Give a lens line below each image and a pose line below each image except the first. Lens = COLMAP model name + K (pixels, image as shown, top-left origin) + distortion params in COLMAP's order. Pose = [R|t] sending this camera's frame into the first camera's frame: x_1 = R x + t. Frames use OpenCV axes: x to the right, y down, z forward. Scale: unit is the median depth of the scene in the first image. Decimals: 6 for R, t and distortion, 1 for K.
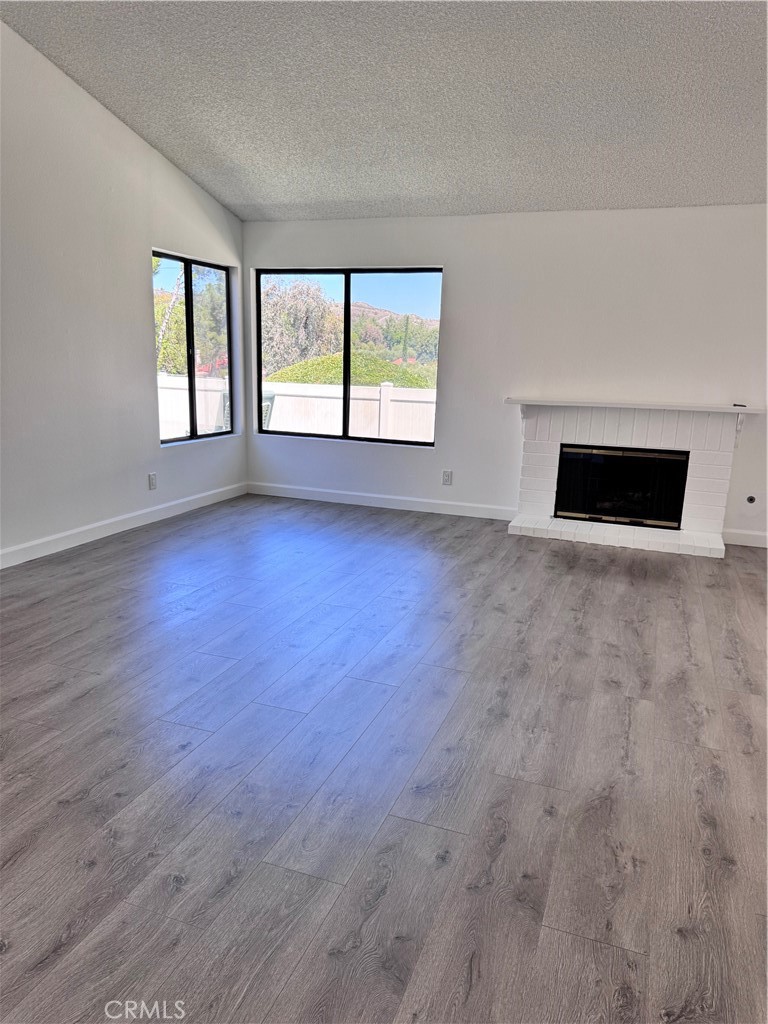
lens RADIAL K [[735.4, 0, 384.0], [0, 735.4, 512.0], [0, 0, 1]] dist [0.095667, -0.120243]
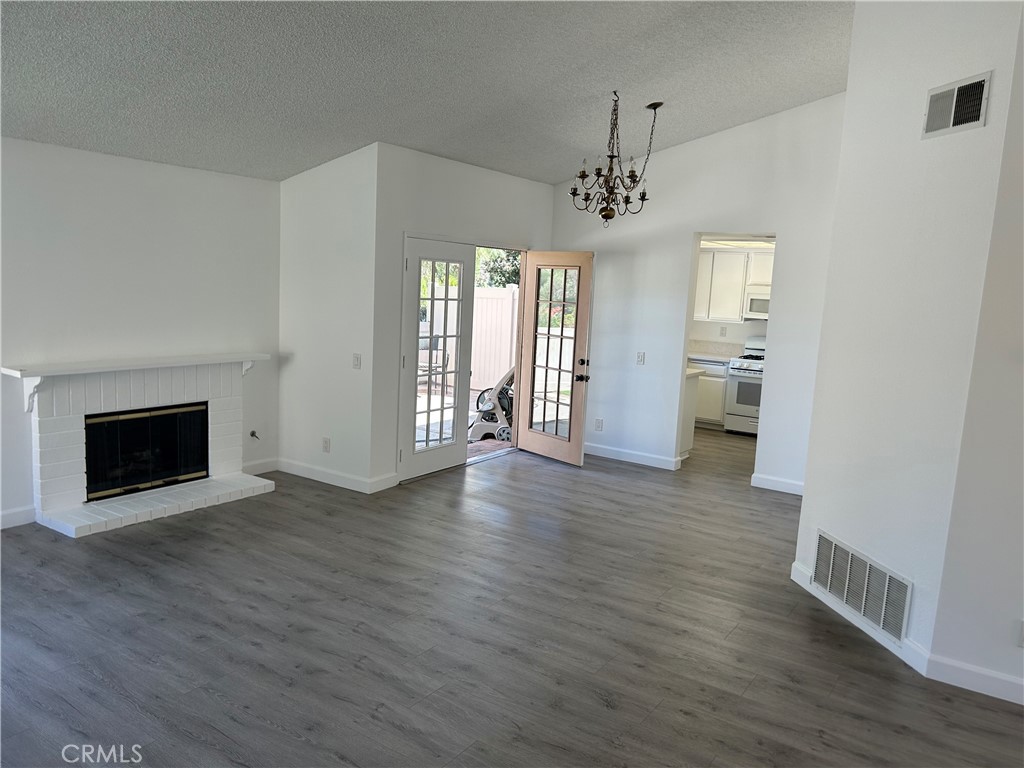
lens RADIAL K [[750.1, 0, 547.9], [0, 750.1, 388.5], [0, 0, 1]] dist [0.059190, -0.087723]
pose [[0.203809, -0.152189, 0.967109, -0.510138], [0.150589, 0.980961, 0.122633, -0.157729], [-0.967360, 0.120643, 0.222846, 0.314283]]
